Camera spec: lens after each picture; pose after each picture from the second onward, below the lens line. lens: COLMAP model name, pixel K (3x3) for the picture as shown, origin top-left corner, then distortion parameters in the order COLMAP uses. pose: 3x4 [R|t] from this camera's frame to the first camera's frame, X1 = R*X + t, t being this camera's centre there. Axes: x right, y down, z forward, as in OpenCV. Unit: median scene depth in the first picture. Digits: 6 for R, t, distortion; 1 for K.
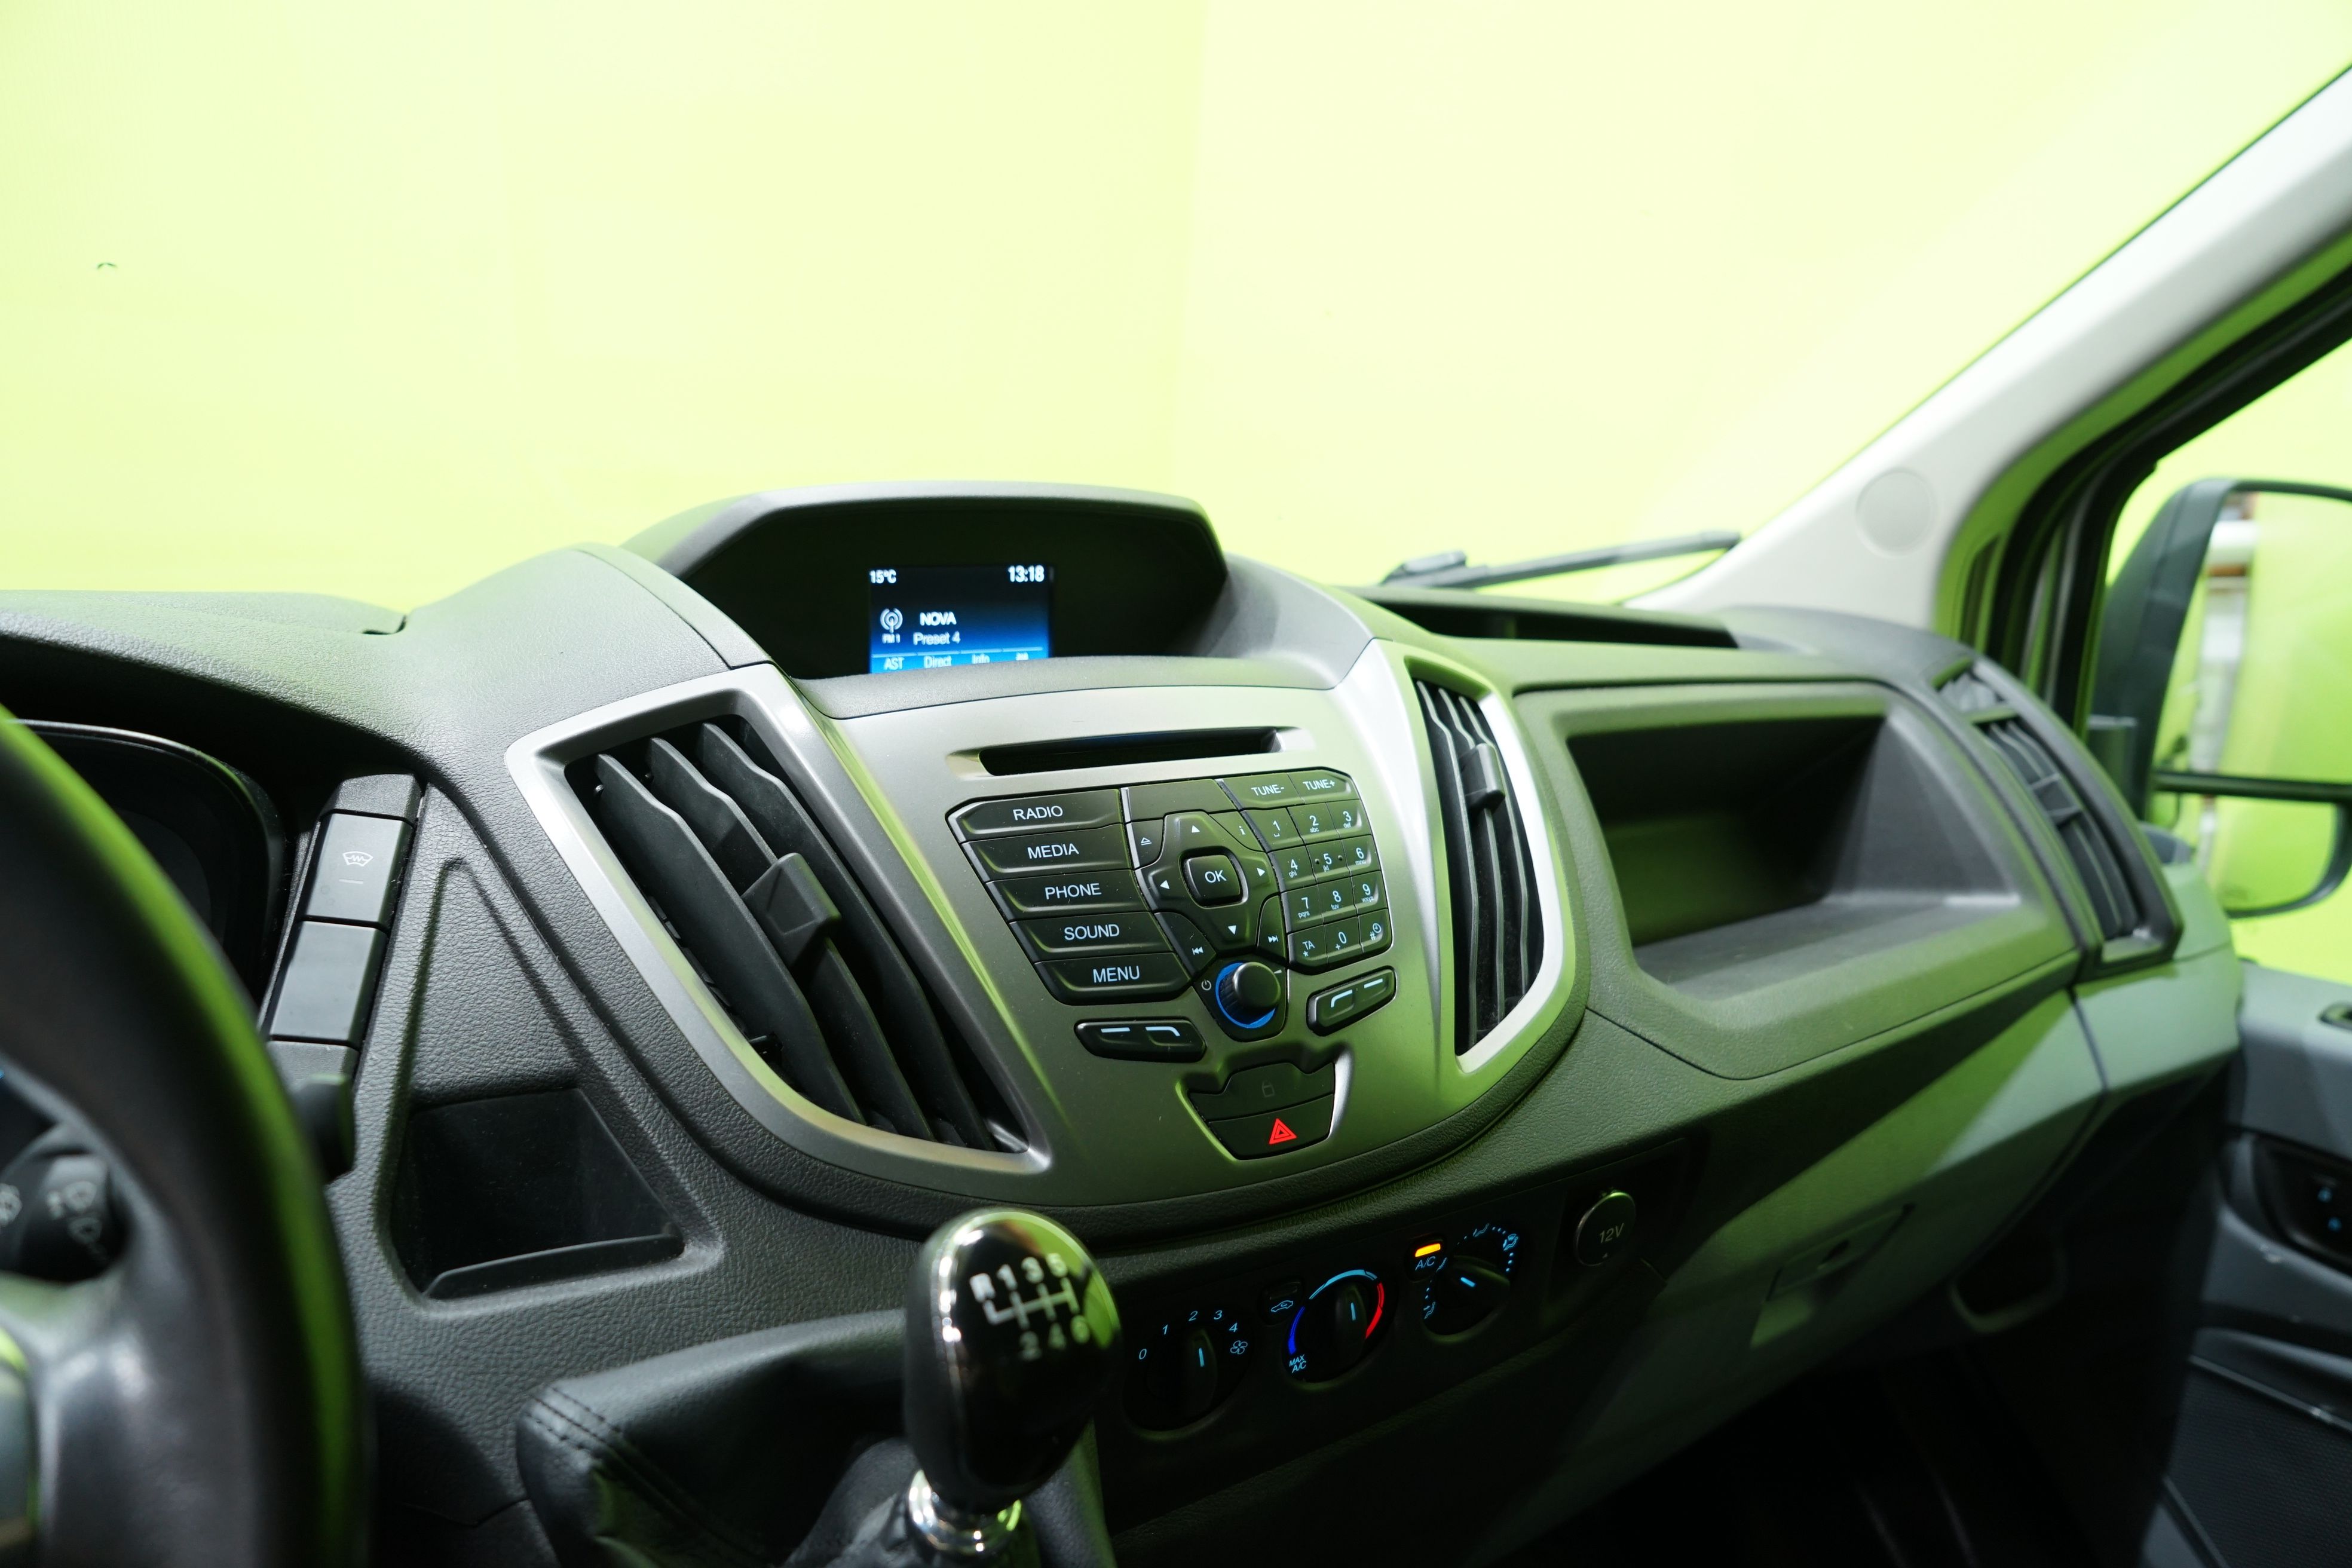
lens RADIAL K [[1535.3, 0, 1176.0], [0, 1535.3, 784.0], [0, 0, 1]] dist [-0.045758, 0.035421]
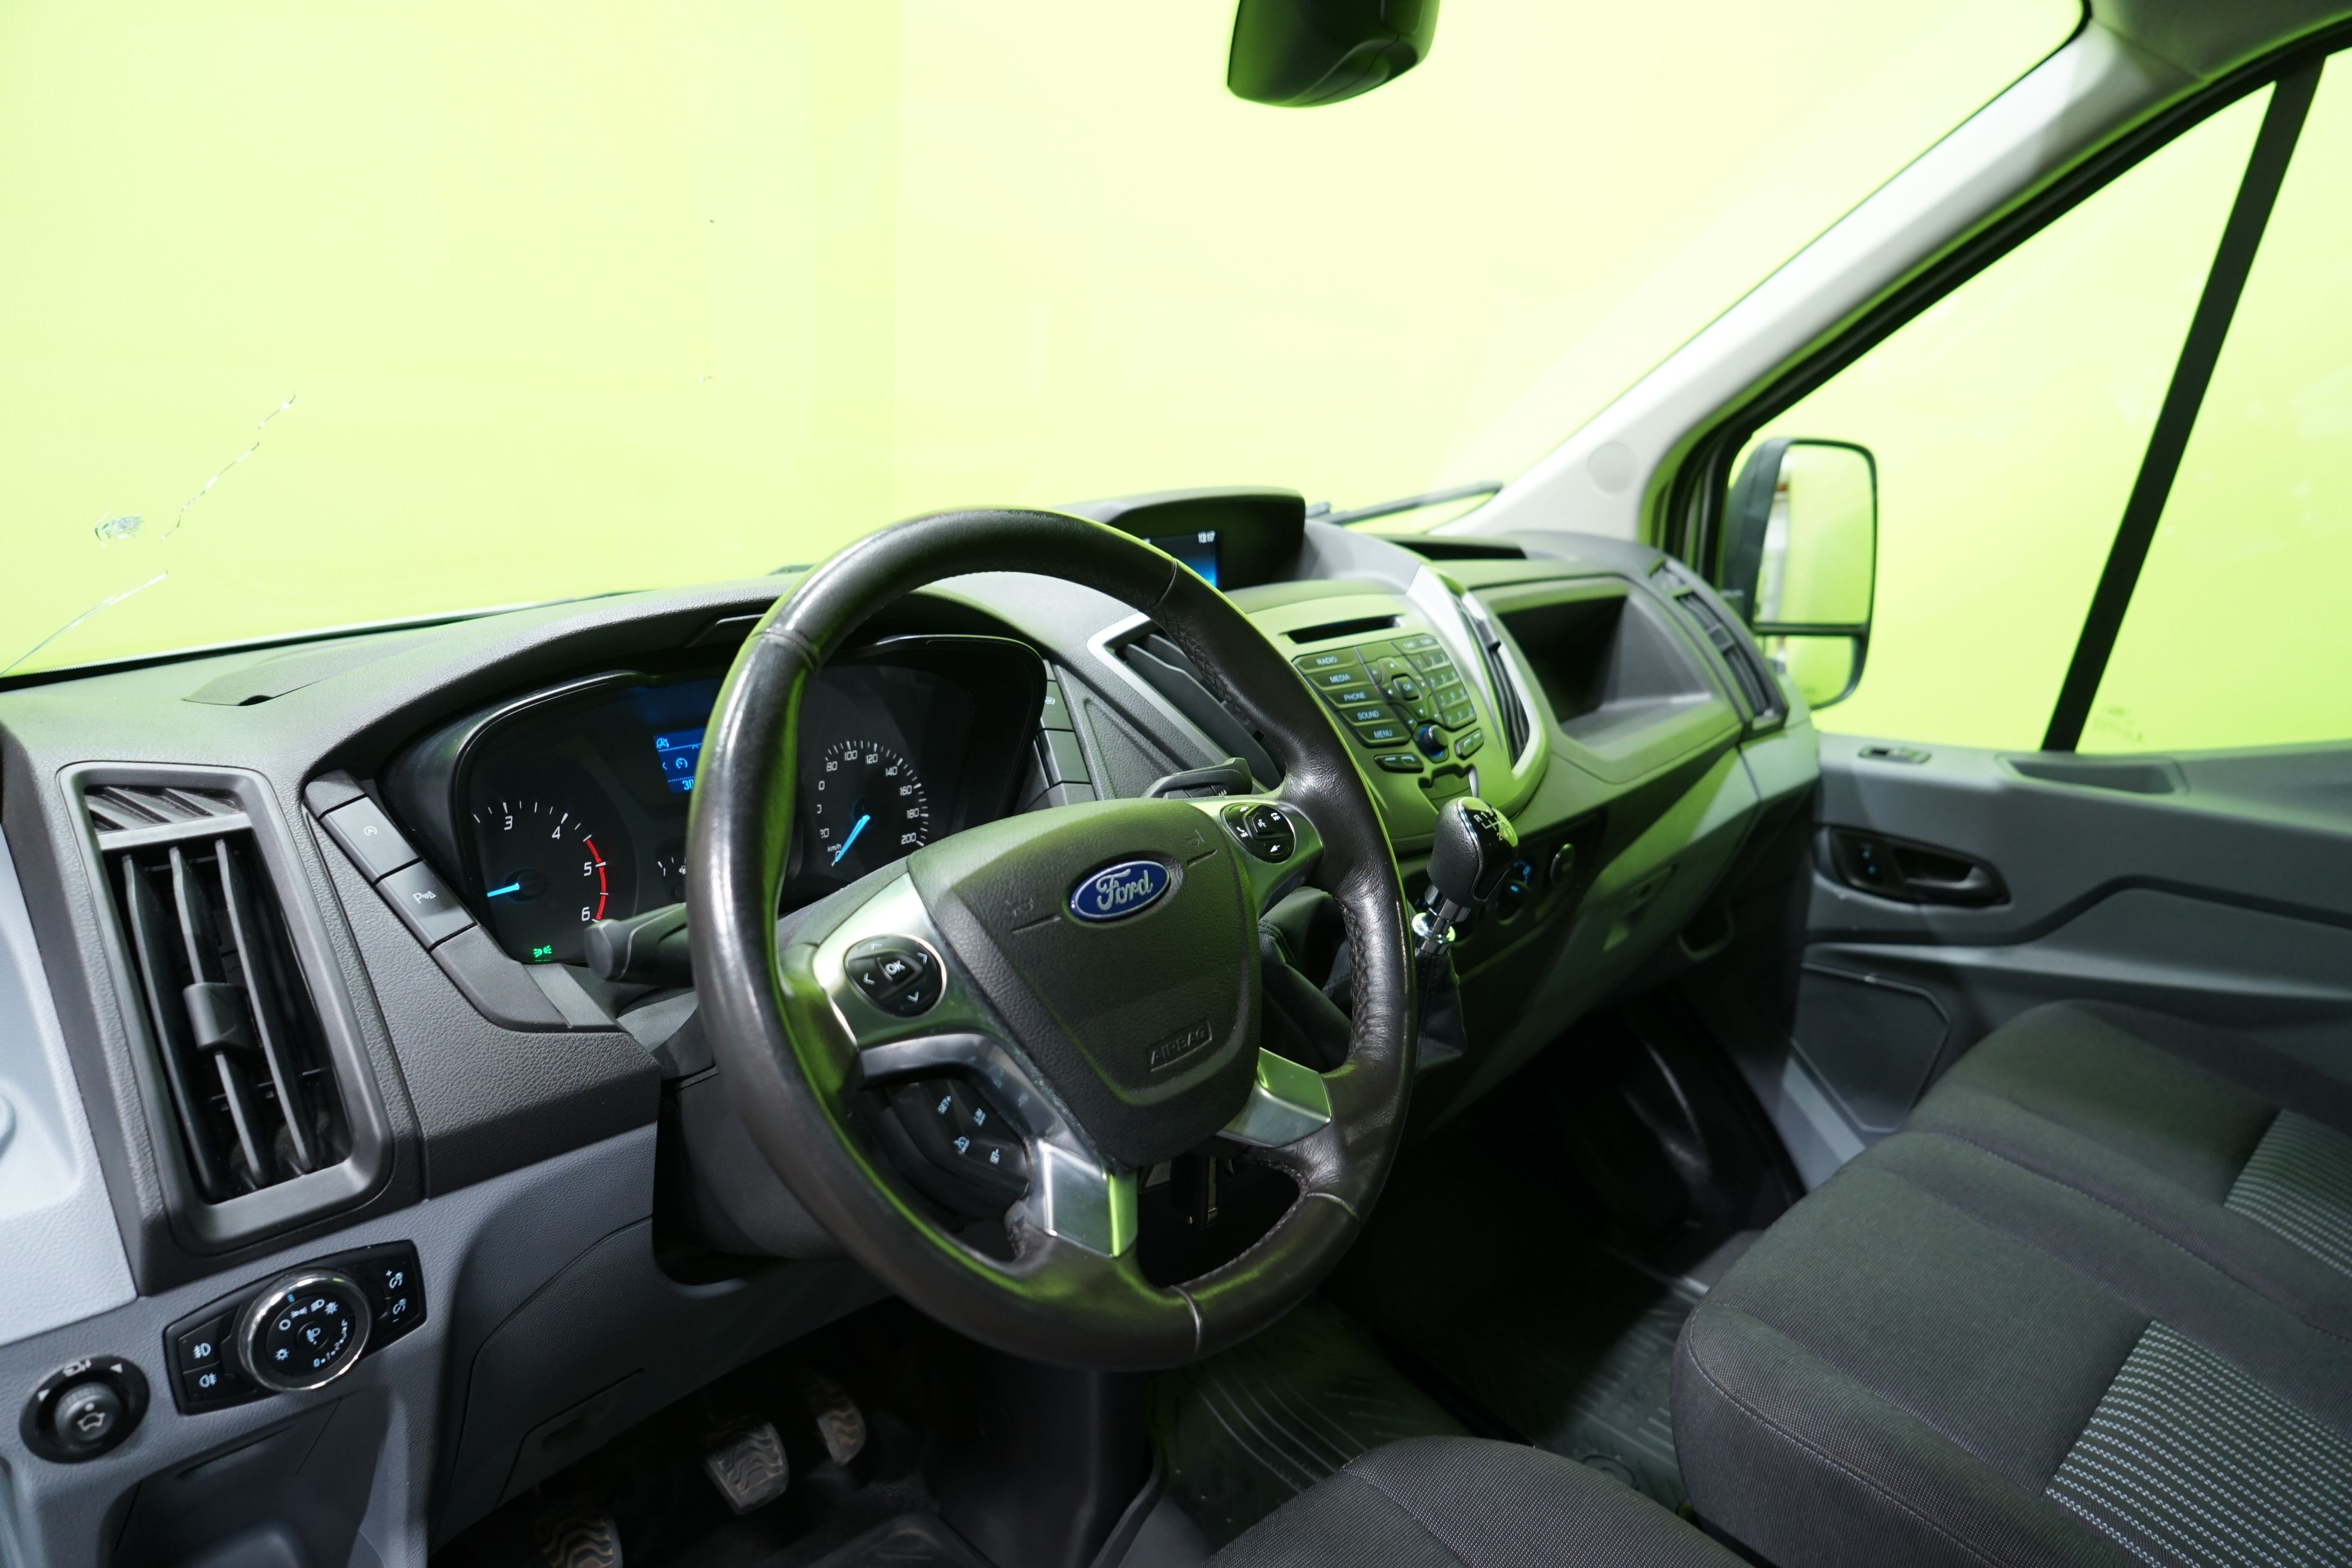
lens RADIAL K [[1535.3, 0, 1176.0], [0, 1535.3, 784.0], [0, 0, 1]] dist [-0.045758, 0.035421]
pose [[0.963975, -0.088046, 0.250998, -0.461794], [0.076205, 0.995488, 0.056533, 0.029464], [-0.254843, -0.035370, 0.966335, -0.515350]]
